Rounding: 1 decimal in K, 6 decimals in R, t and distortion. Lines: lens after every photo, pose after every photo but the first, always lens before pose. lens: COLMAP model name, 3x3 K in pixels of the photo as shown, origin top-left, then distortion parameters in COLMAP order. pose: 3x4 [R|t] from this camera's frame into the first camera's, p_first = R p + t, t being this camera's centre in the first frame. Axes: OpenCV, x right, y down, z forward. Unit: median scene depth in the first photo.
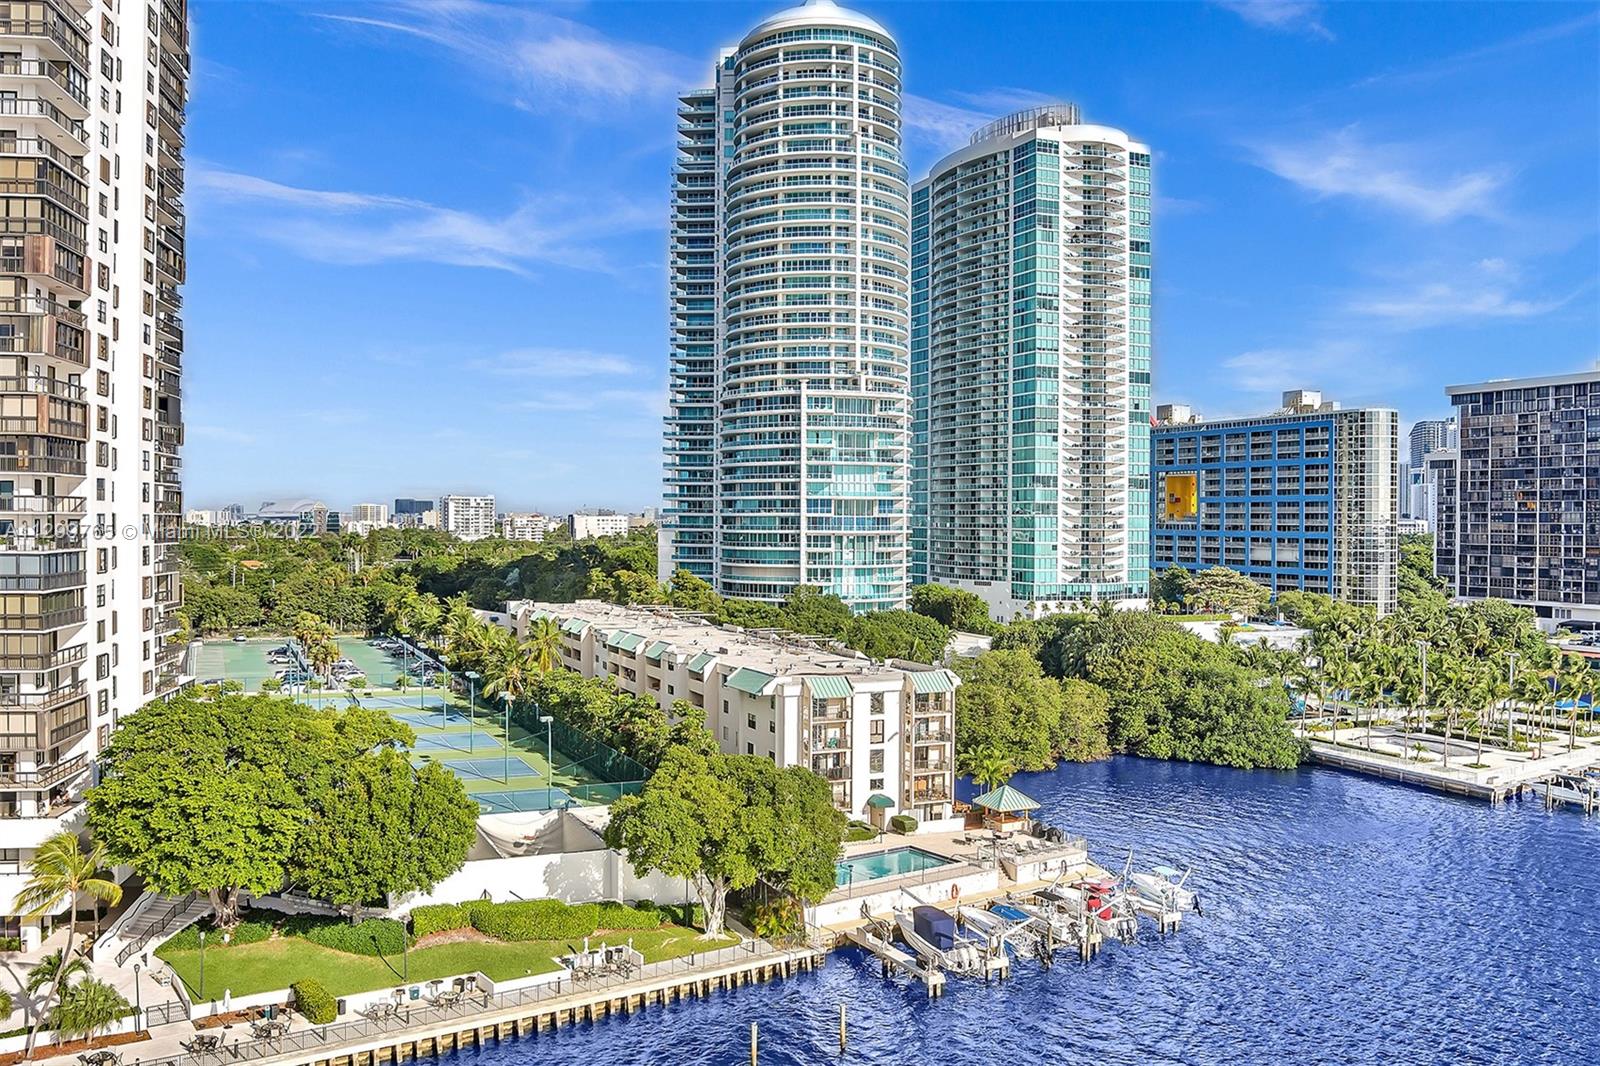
lens RADIAL K [[1870.3, 0, 793.7], [0, 1870.3, 635.8], [0, 0, 1]] dist [-0.110455, -0.007491]
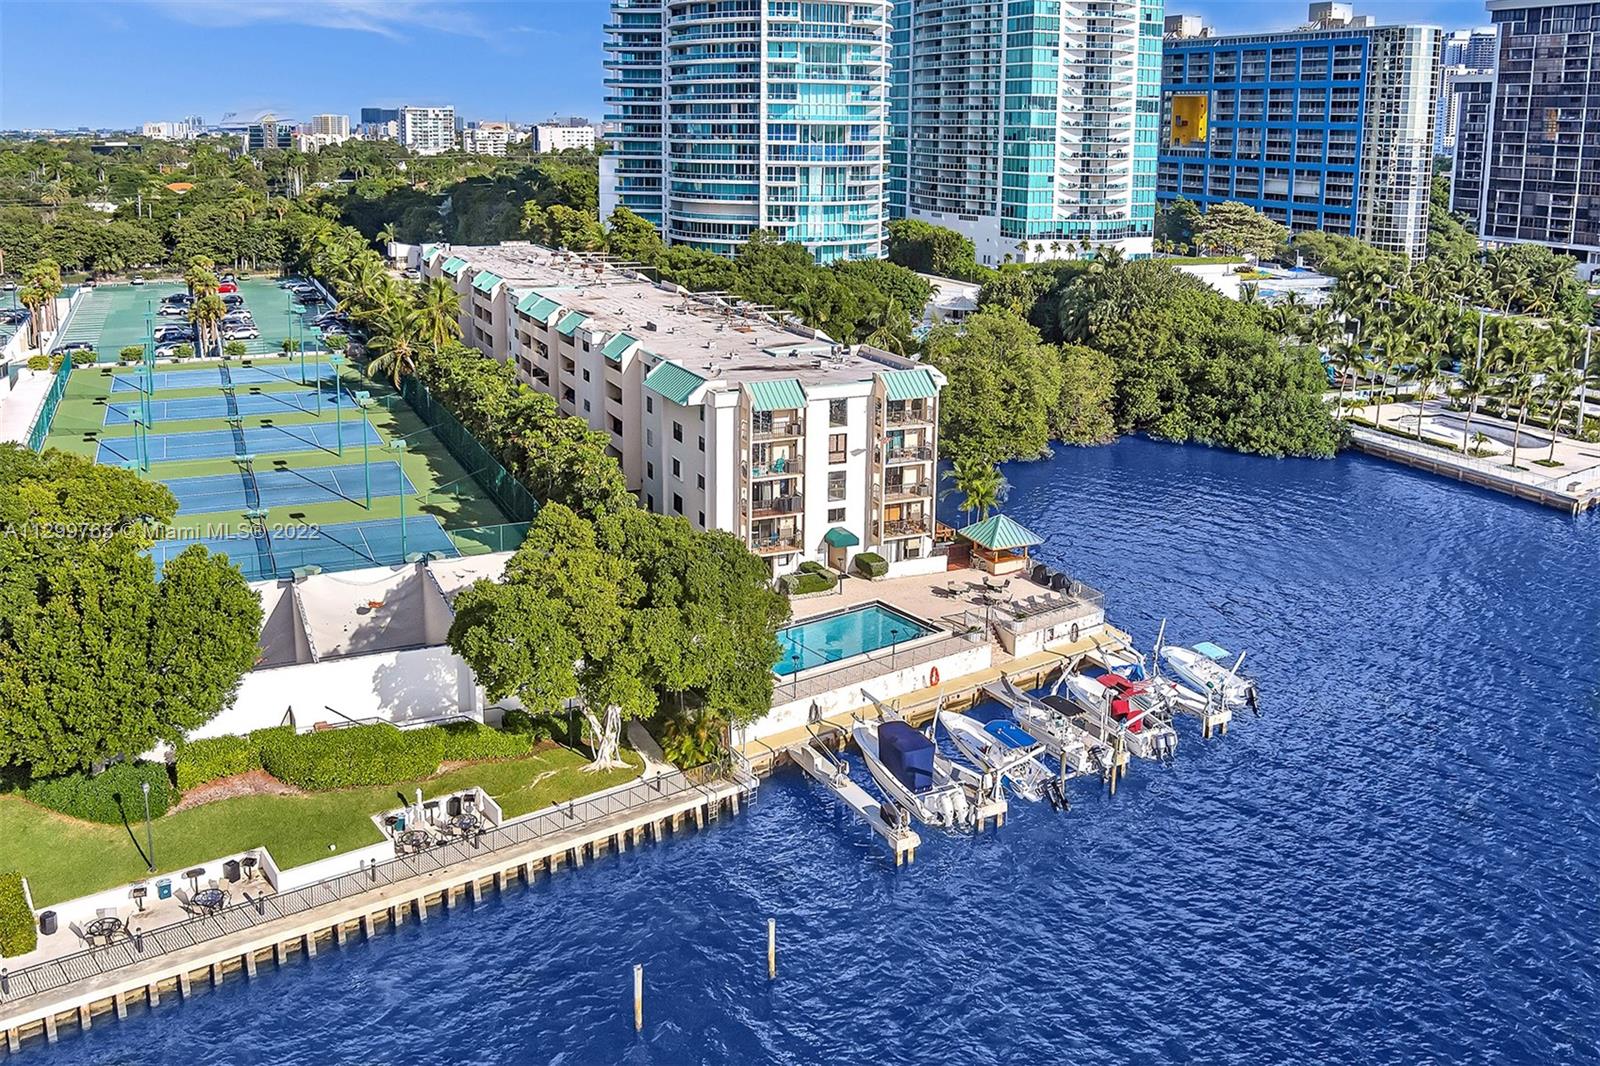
lens RADIAL K [[1870.3, 0, 793.7], [0, 1870.3, 635.8], [0, 0, 1]] dist [-0.110455, -0.007491]
pose [[0.999909, 0.003178, 0.013094, 0.008611], [-0.005768, 0.979204, 0.202797, -0.015616], [-0.012177, -0.202854, 0.979133, 0.117492]]
